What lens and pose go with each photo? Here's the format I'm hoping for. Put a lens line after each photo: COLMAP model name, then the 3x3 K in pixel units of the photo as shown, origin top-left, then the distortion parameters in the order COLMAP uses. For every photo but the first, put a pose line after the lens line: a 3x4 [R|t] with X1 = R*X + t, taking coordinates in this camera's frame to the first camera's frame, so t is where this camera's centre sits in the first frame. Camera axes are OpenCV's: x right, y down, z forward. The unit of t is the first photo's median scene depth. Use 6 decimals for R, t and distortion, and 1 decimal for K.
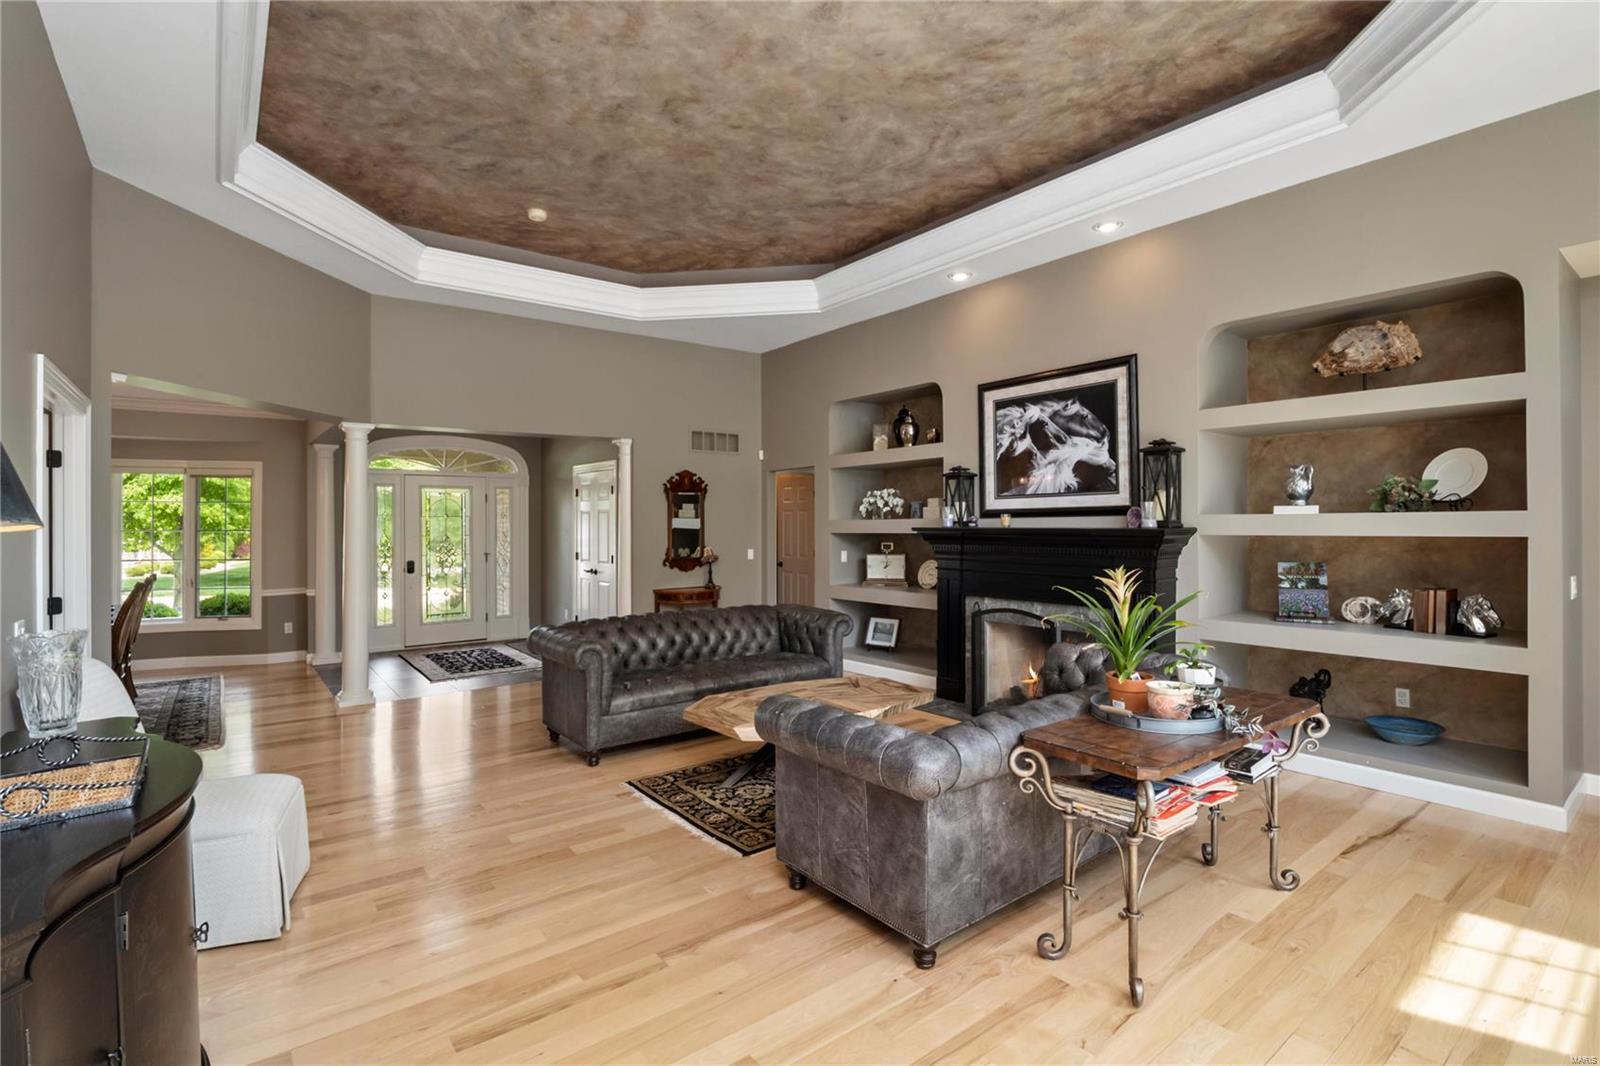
lens RADIAL K [[752.5, 0, 802.8], [0, 752.5, 523.1], [0, 0, 1]] dist [-0.015611, -0.000878]
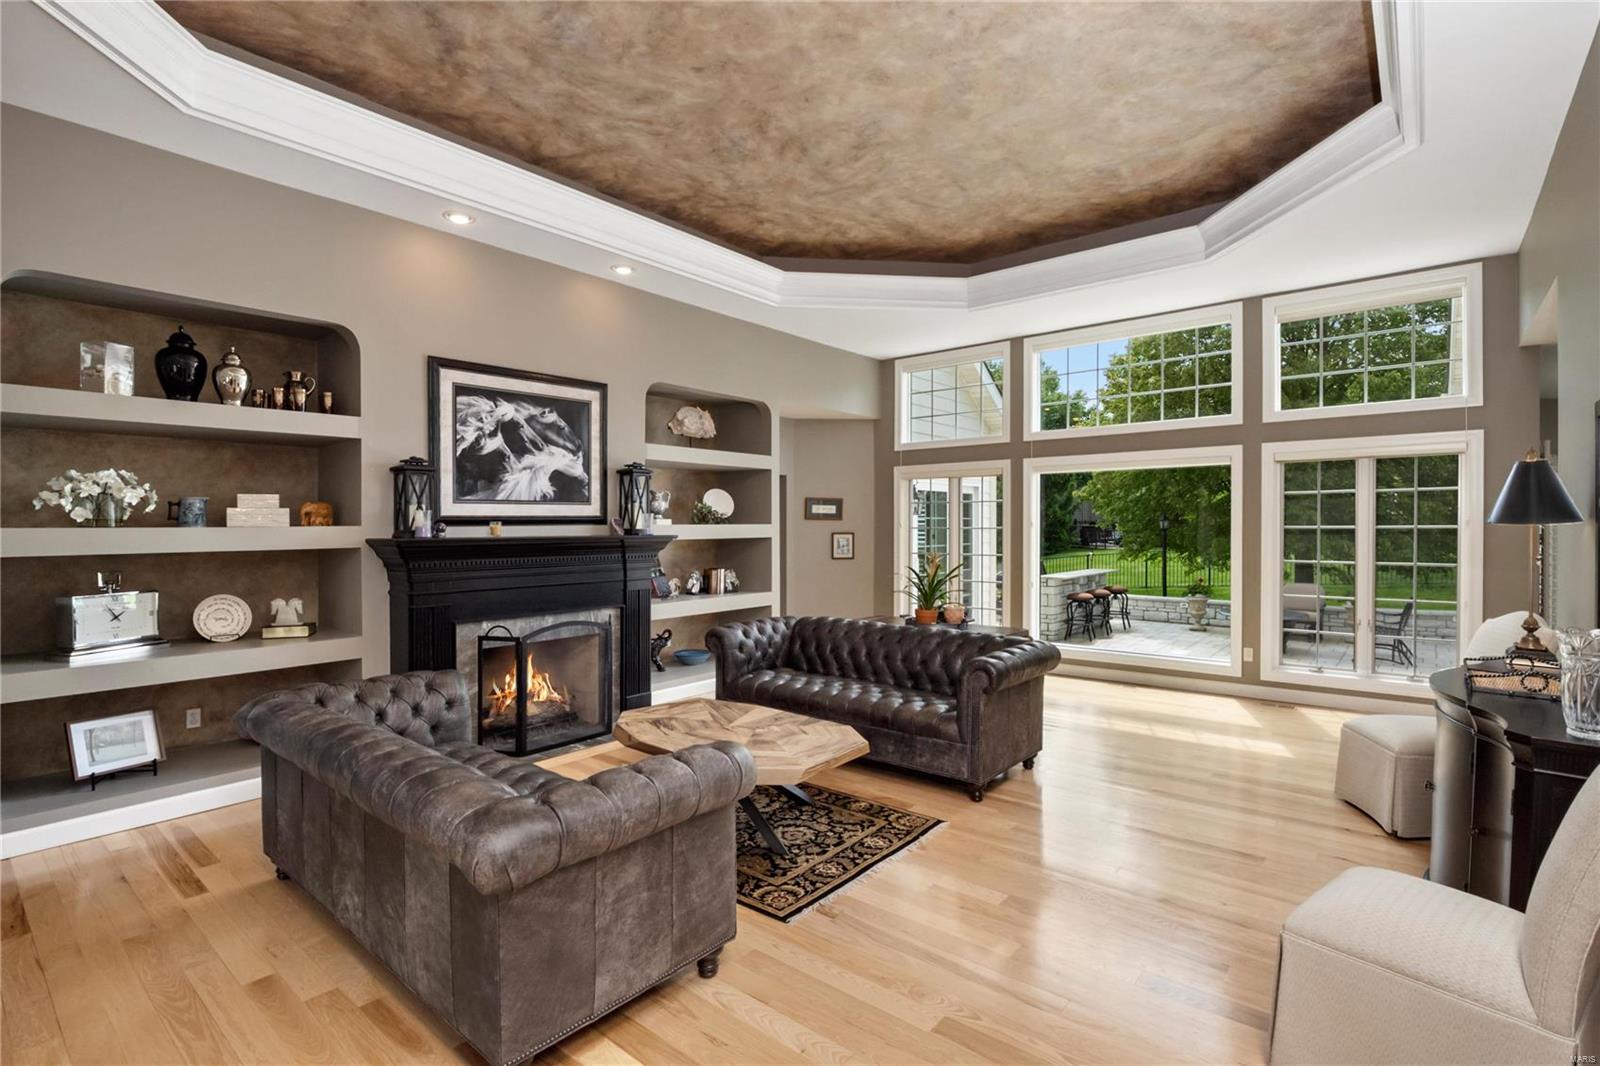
lens RADIAL K [[752.5, 0, 810.0], [0, 752.5, 544.2], [0, 0, 1]] dist [-0.015611, -0.000878]
pose [[-0.220340, -0.011922, 0.975350, -0.699543], [0.010977, 0.999832, 0.014701, 0.005741], [-0.975361, 0.013946, -0.220172, 0.893699]]
